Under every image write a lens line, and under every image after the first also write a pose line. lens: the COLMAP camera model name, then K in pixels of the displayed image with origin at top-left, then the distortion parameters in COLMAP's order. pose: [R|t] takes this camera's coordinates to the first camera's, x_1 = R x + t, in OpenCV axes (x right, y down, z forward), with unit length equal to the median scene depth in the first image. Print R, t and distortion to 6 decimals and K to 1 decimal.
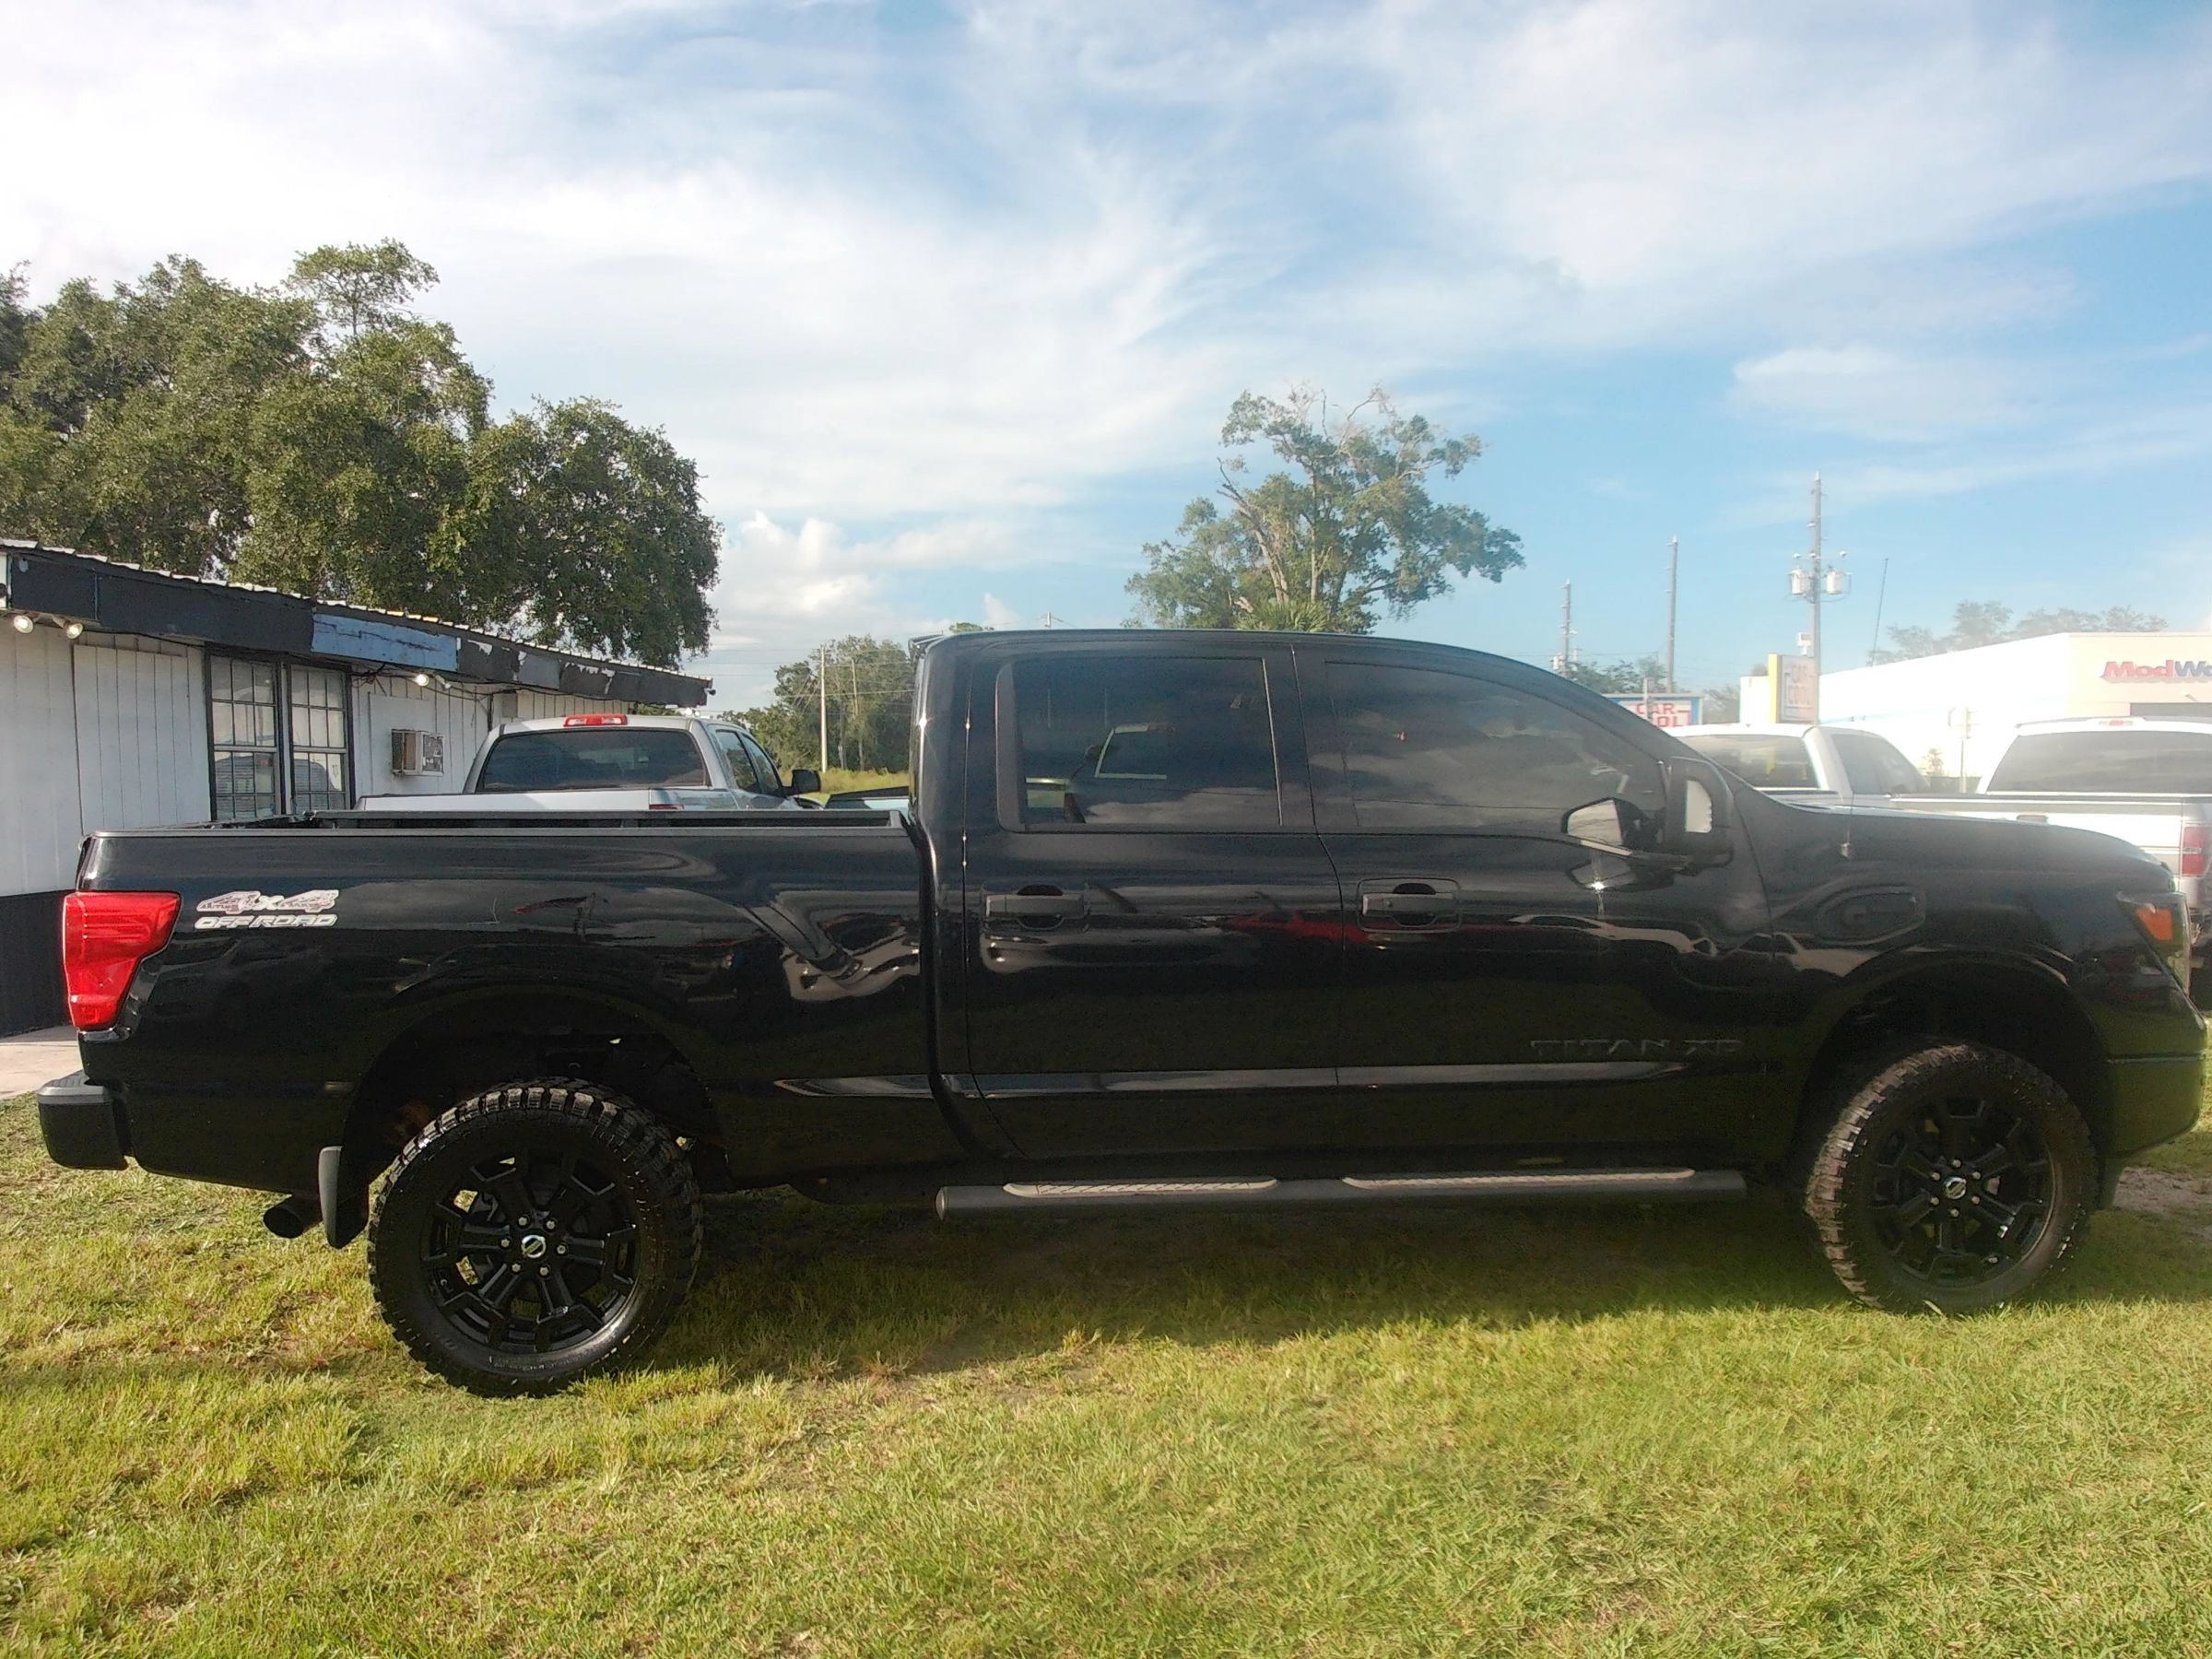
lens RADIAL K [[1792.6, 0, 1066.0], [0, 1792.6, 916.2], [0, 0, 1]] dist [0.035874, -0.084914]
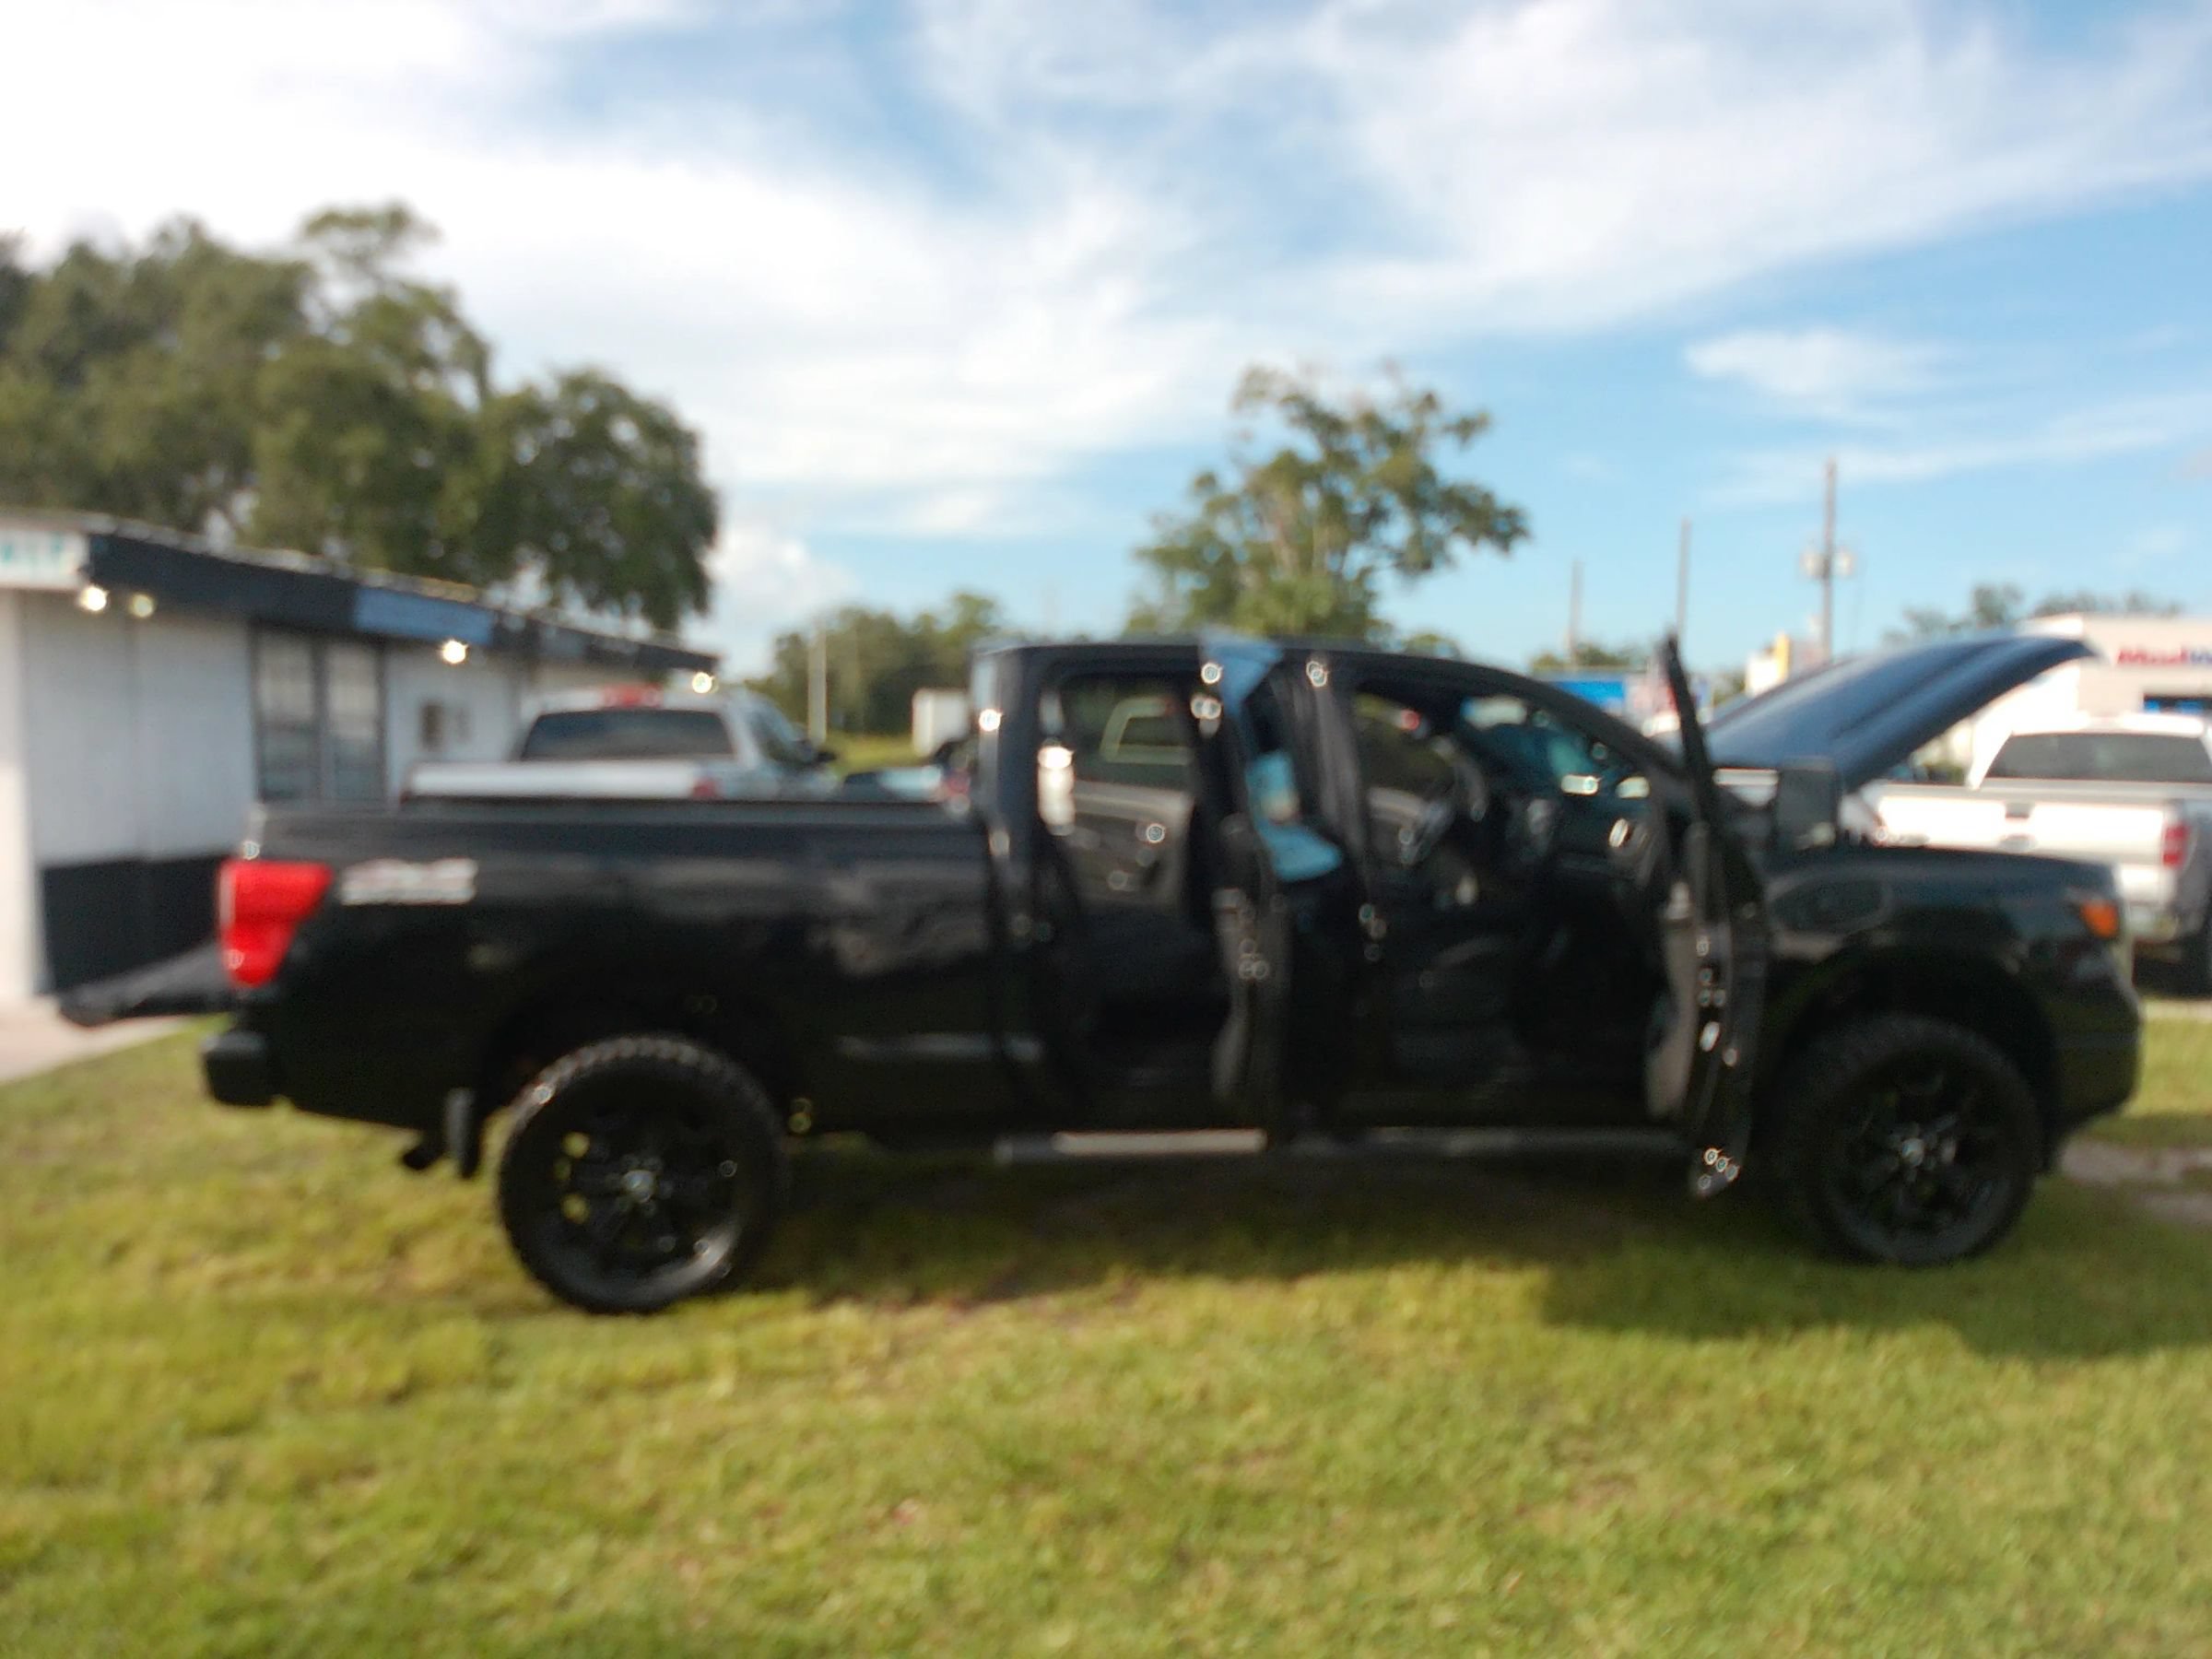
lens RADIAL K [[1814.8, 0, 1047.4], [0, 1814.8, 934.2], [0, 0, 1]] dist [0.040190, -0.097869]
pose [[0.999878, 0.014031, -0.006860, -0.026485], [-0.013858, 0.999601, 0.024610, -0.003658], [0.007202, -0.024512, 0.999674, -0.095691]]
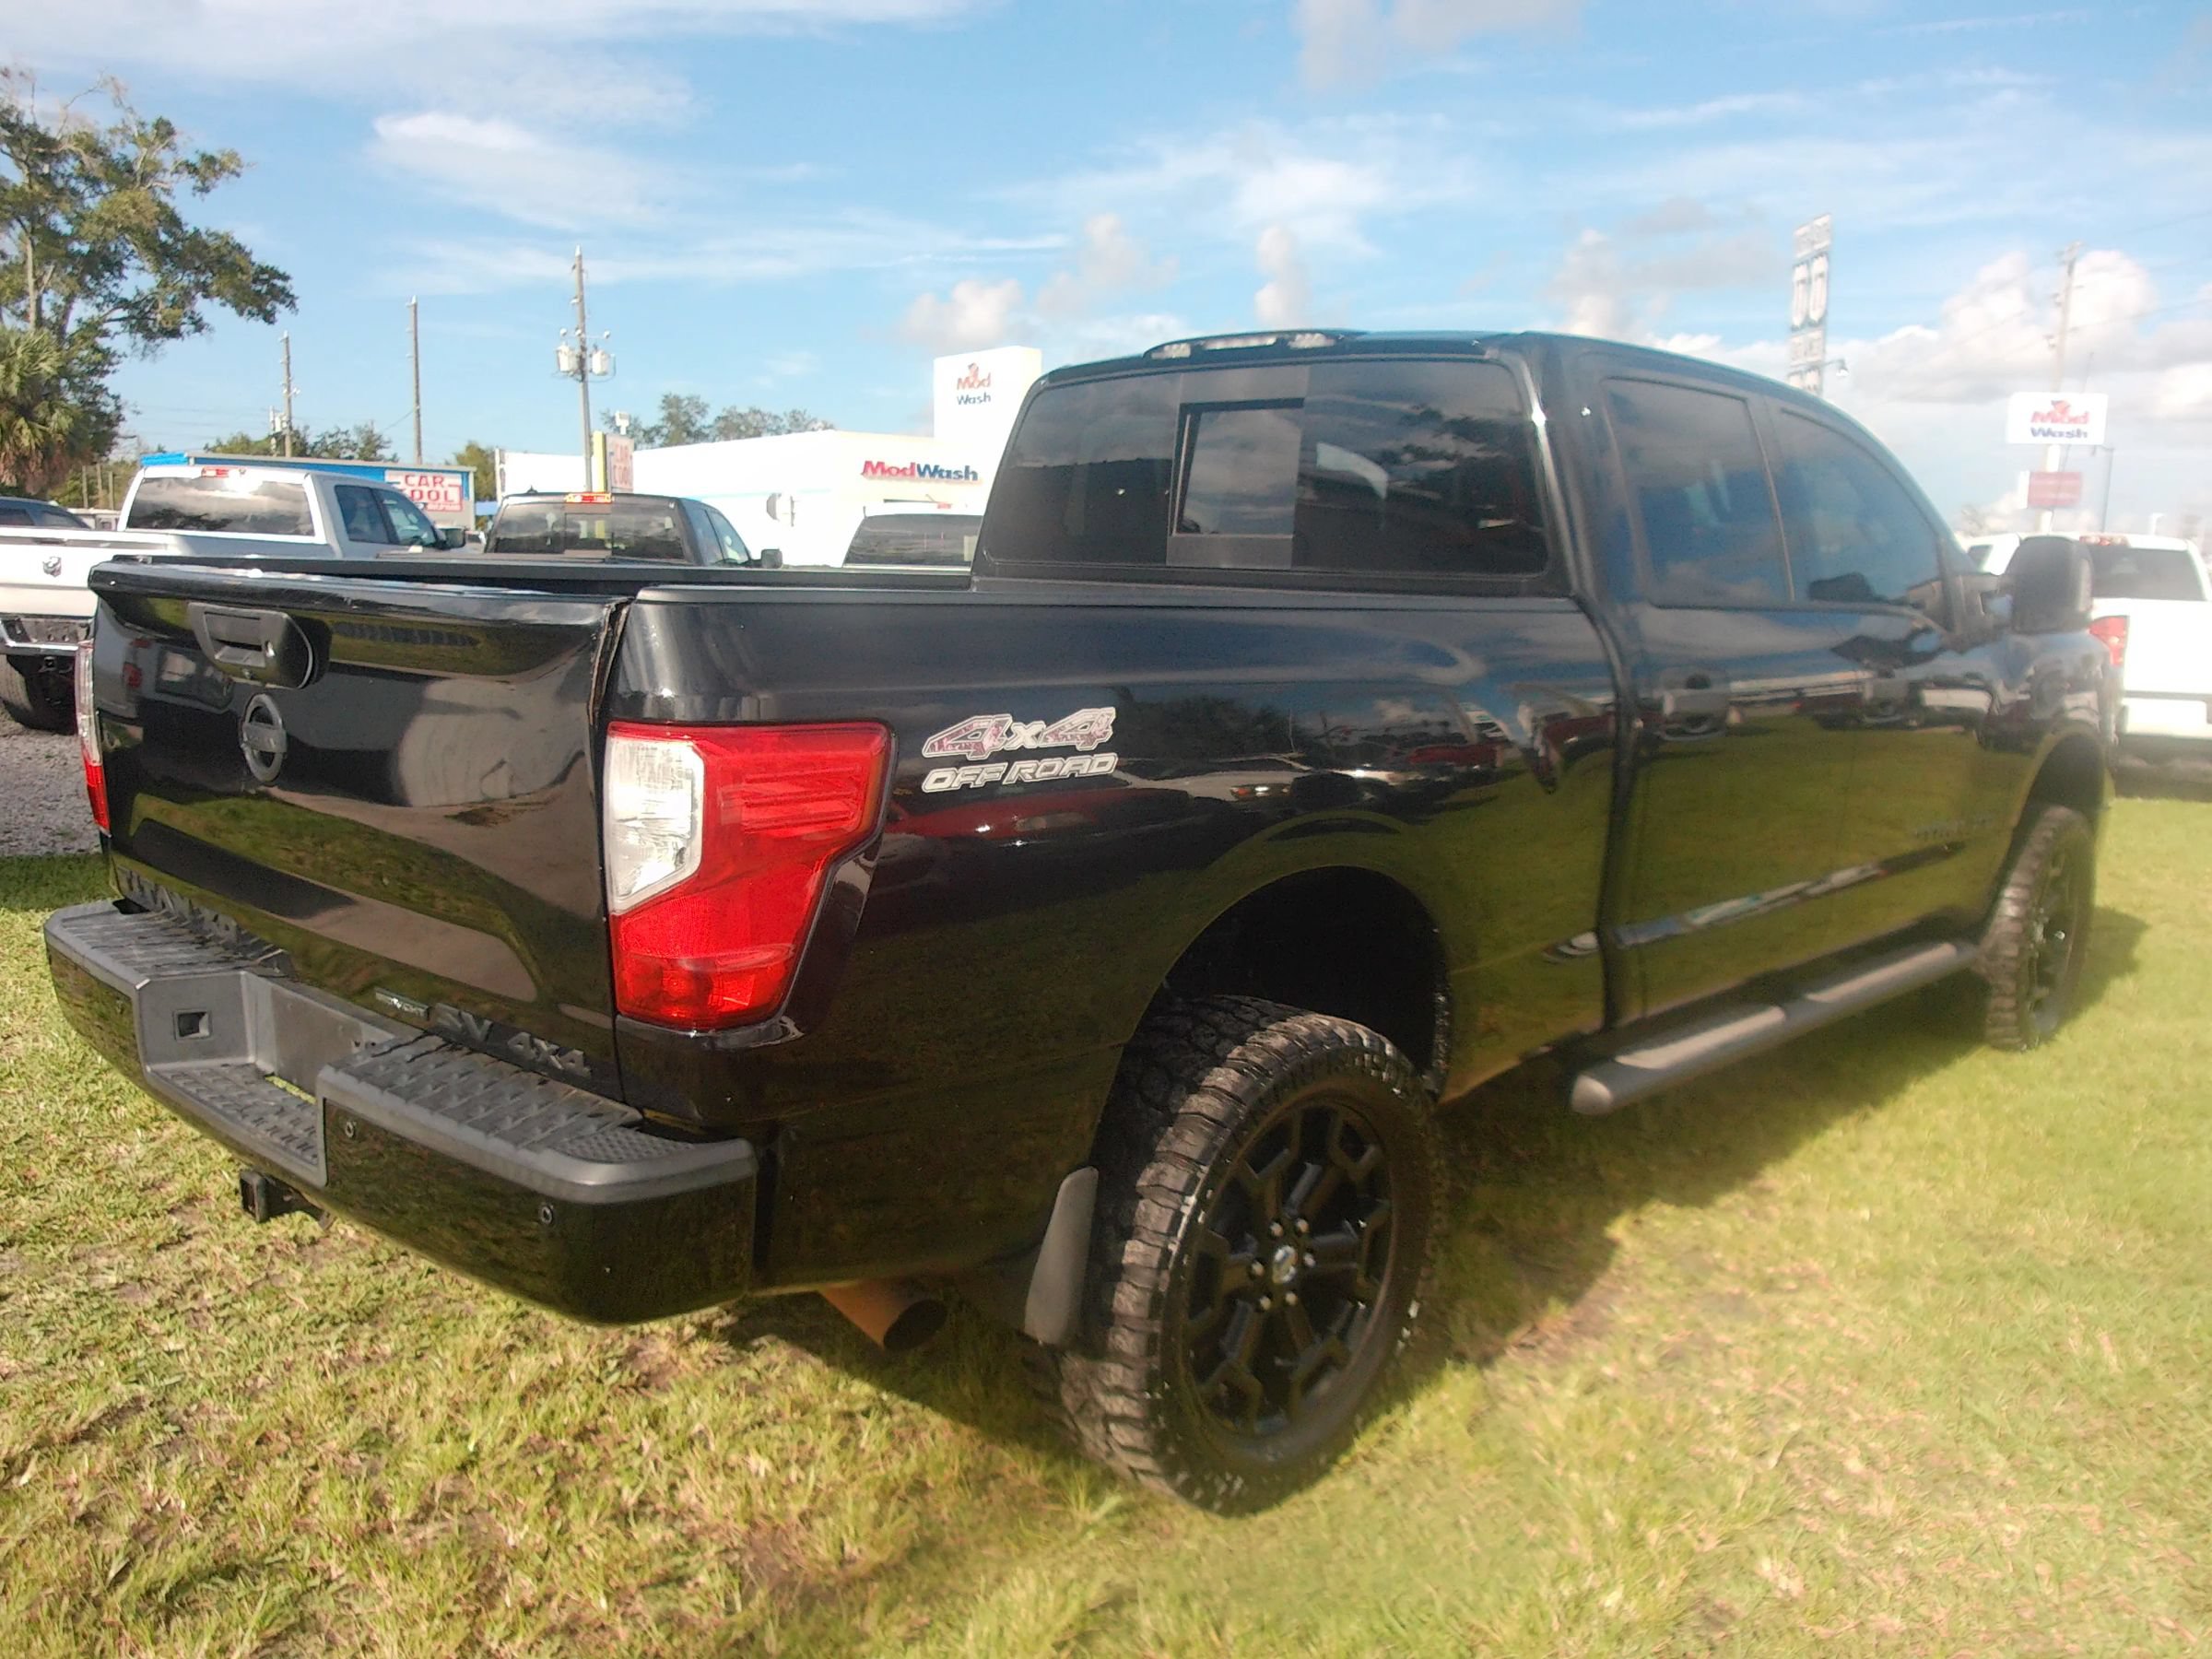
lens RADIAL K [[1792.6, 0, 1066.0], [0, 1792.6, 916.2], [0, 0, 1]] dist [0.035874, -0.084914]
pose [[0.761255, -0.101427, 0.640471, -0.593267], [0.023731, 0.991388, 0.128792, -0.016927], [-0.648018, -0.082844, 0.757106, 0.460565]]
